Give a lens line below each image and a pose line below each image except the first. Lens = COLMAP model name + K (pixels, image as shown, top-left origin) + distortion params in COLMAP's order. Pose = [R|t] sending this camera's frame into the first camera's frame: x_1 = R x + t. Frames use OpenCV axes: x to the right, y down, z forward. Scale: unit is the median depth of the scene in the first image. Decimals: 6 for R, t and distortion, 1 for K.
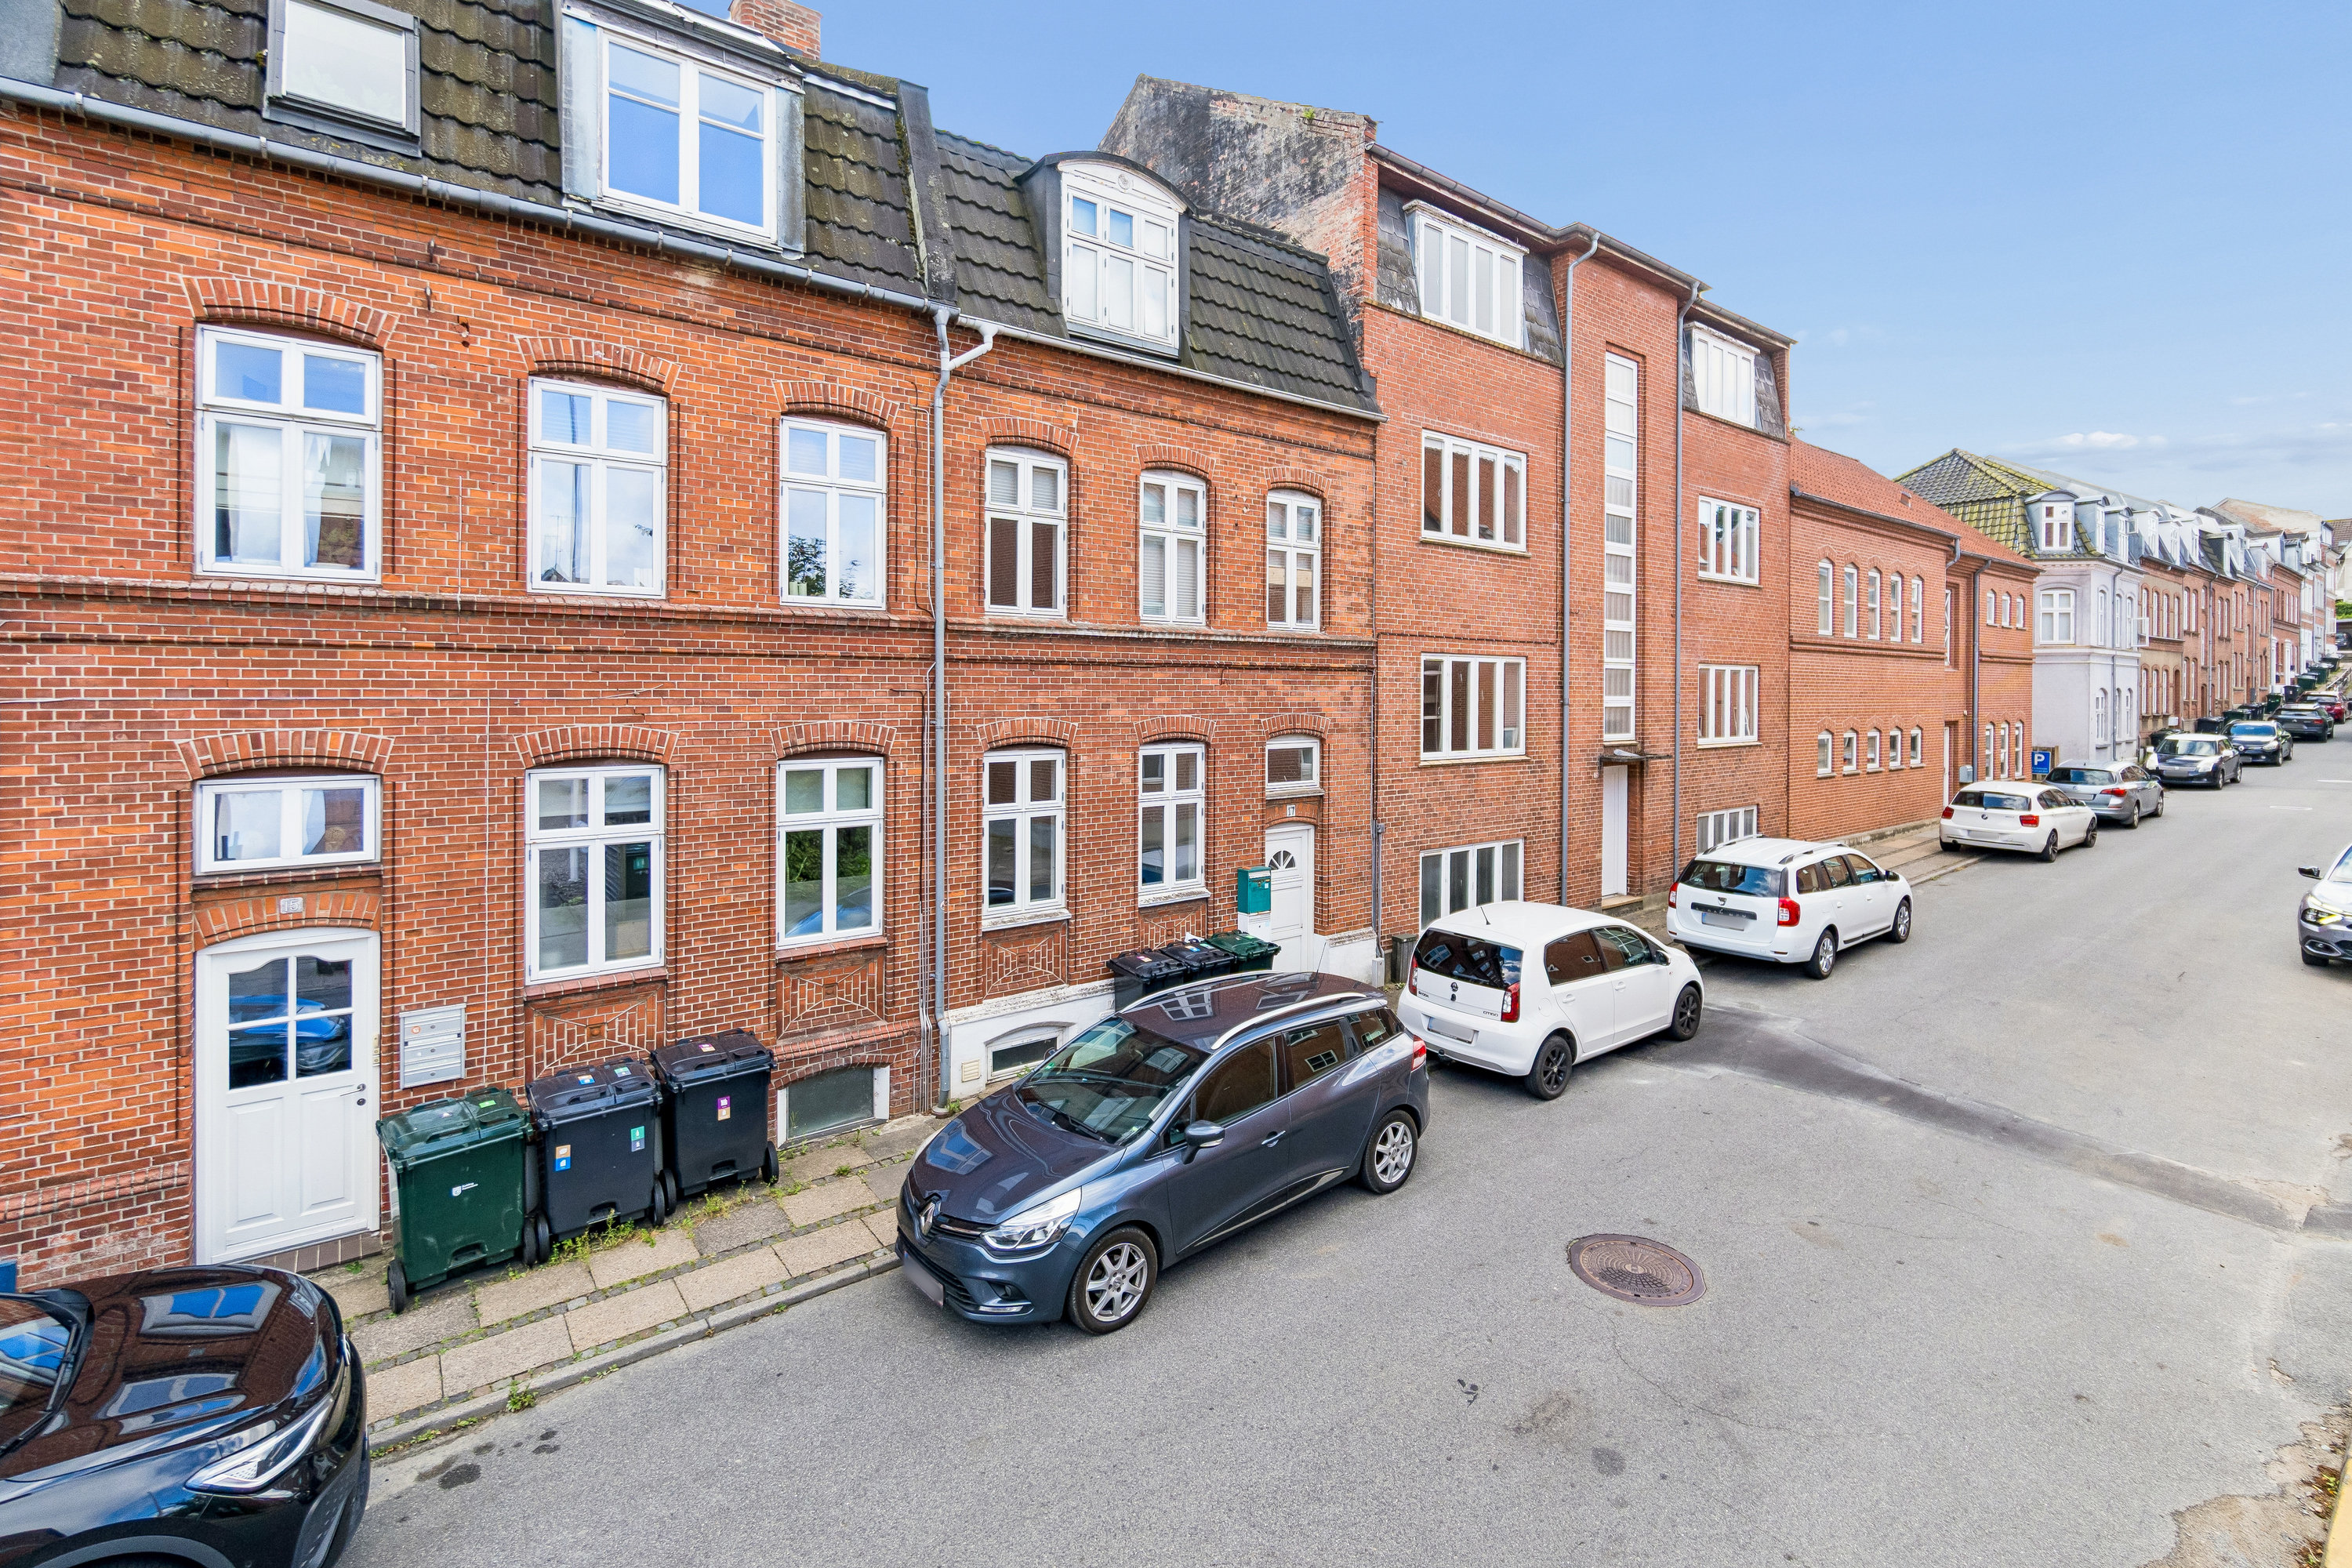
lens RADIAL K [[1006.3, 0, 1174.7], [0, 1006.3, 697.2], [0, 0, 1]] dist [-0.001307, -0.000069]
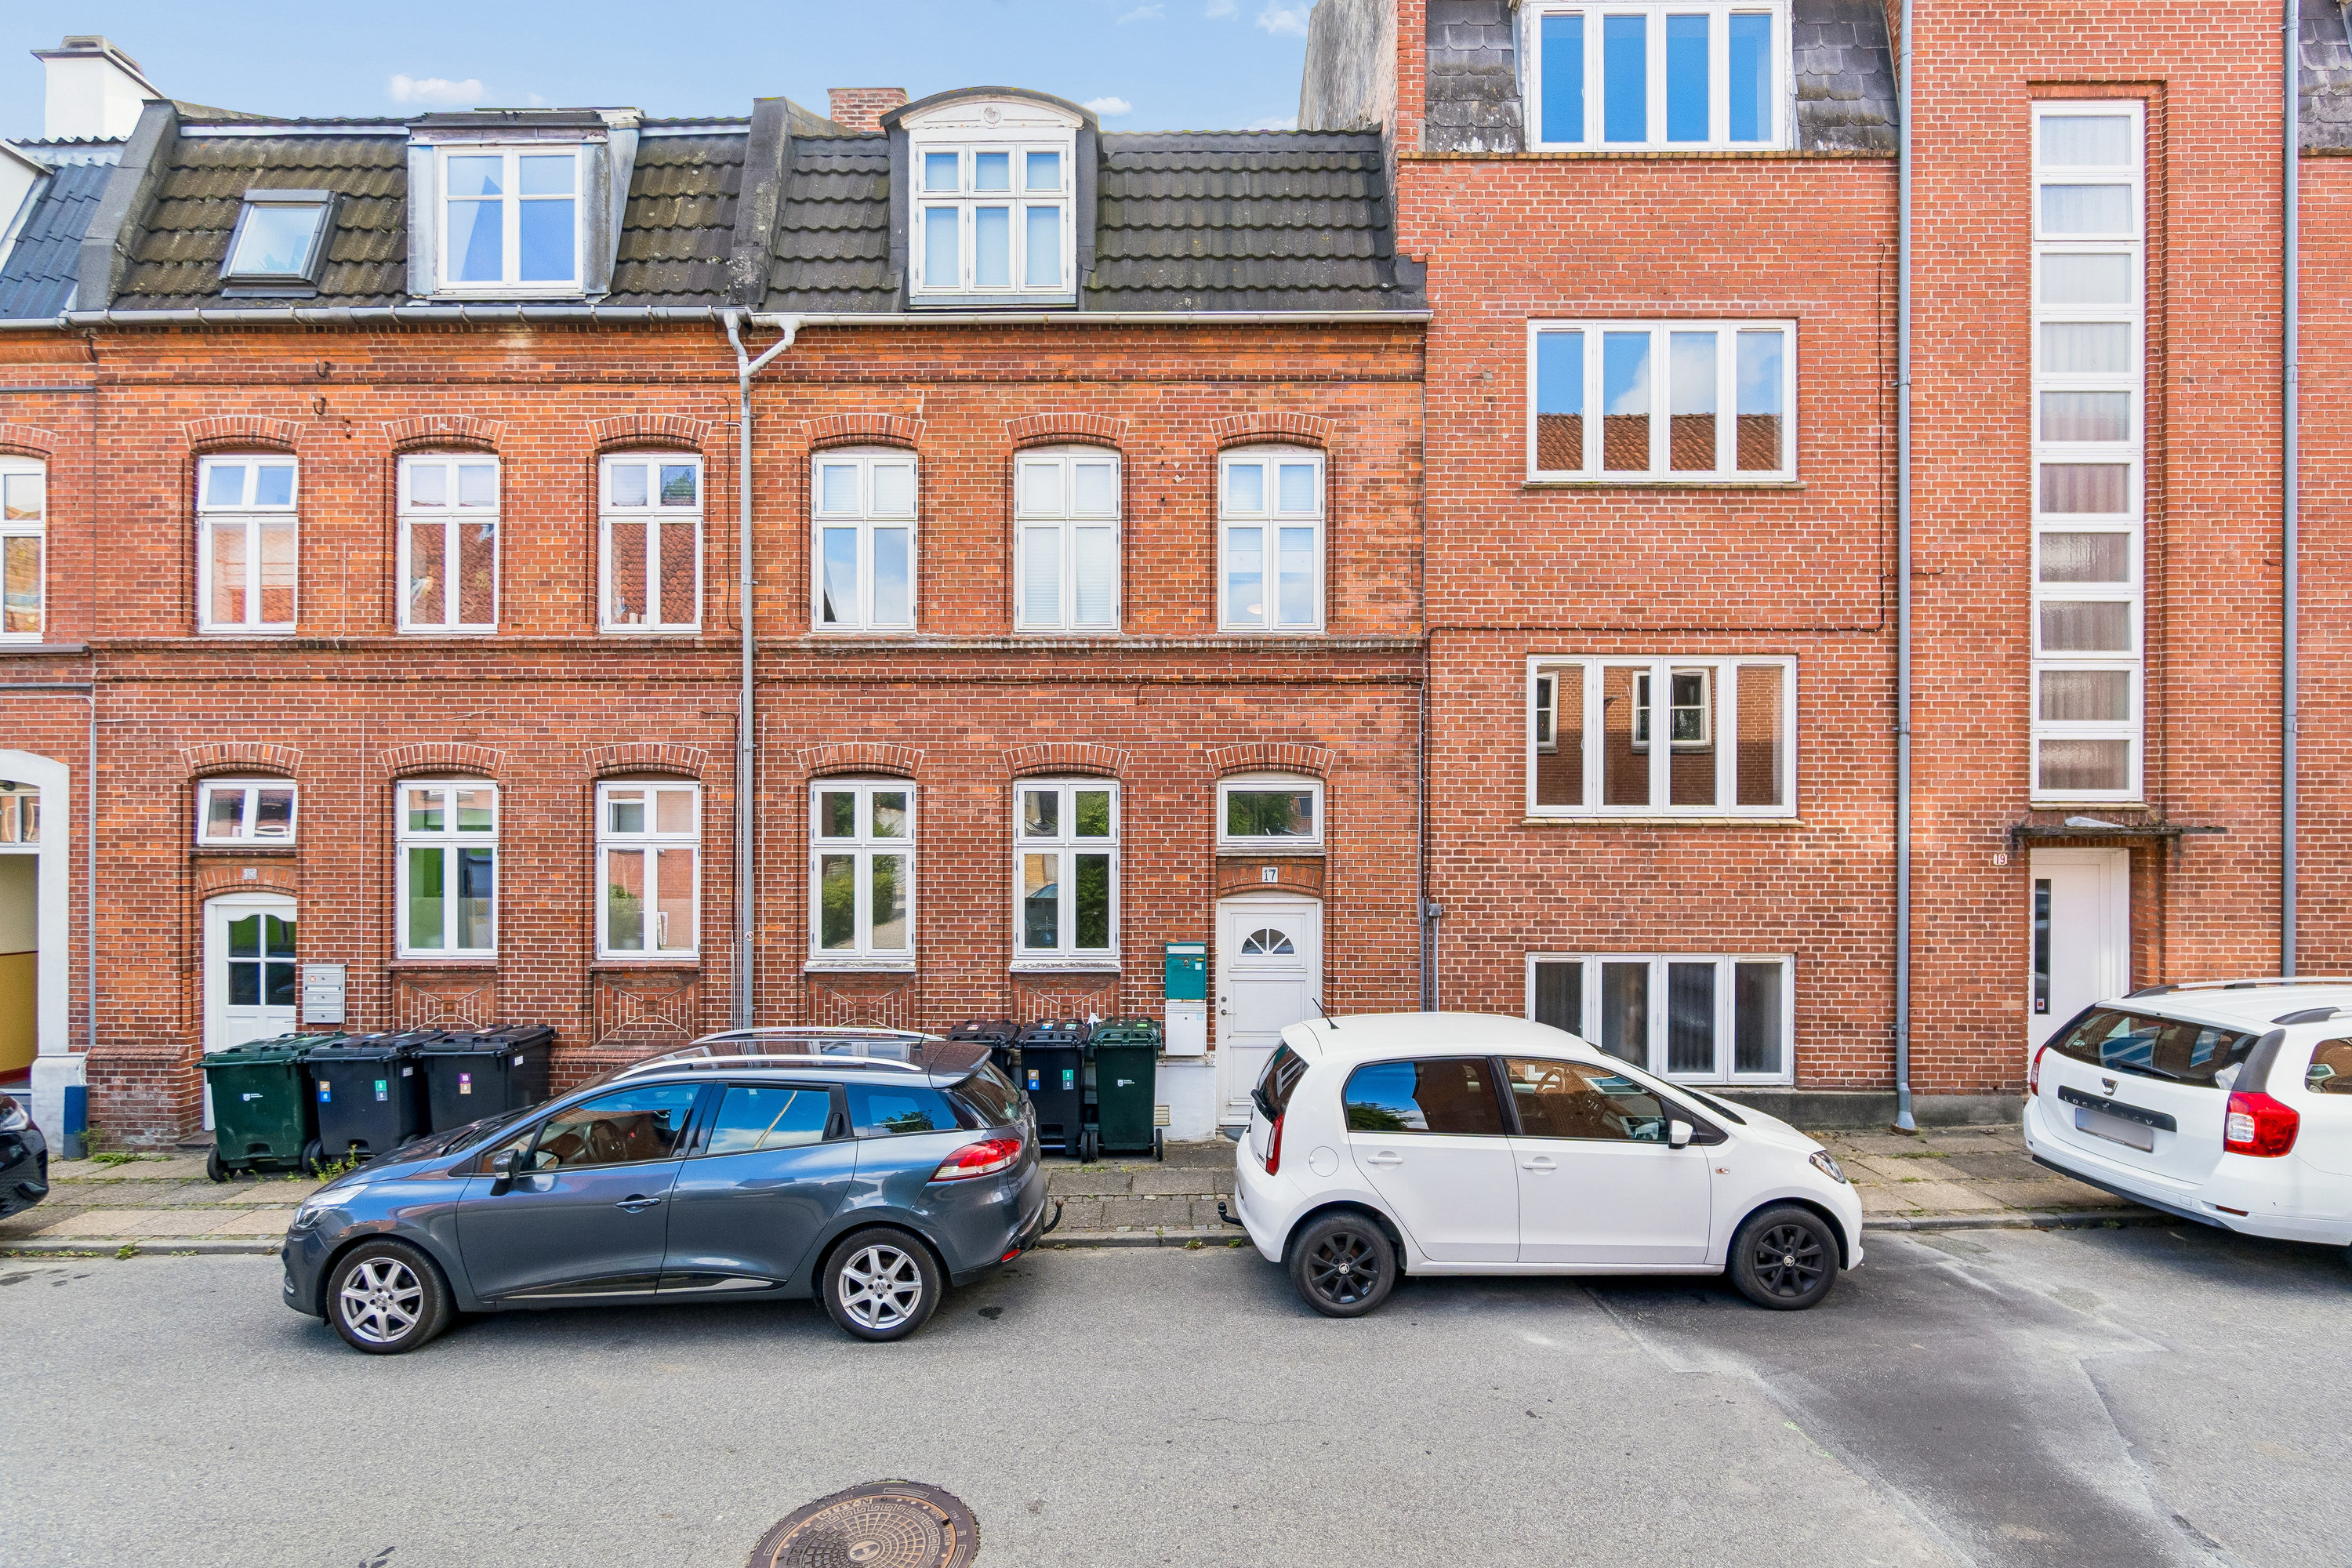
lens RADIAL K [[1036.4, 0, 1177.6], [0, 1036.4, 839.7], [0, 0, 1]] dist [-0.002280, 0.000282]
pose [[0.799993, -0.002403, -0.600005, 0.632114], [-0.001000, 0.999985, -0.005338, 0.110571], [0.600009, 0.004870, 0.799979, 0.419489]]
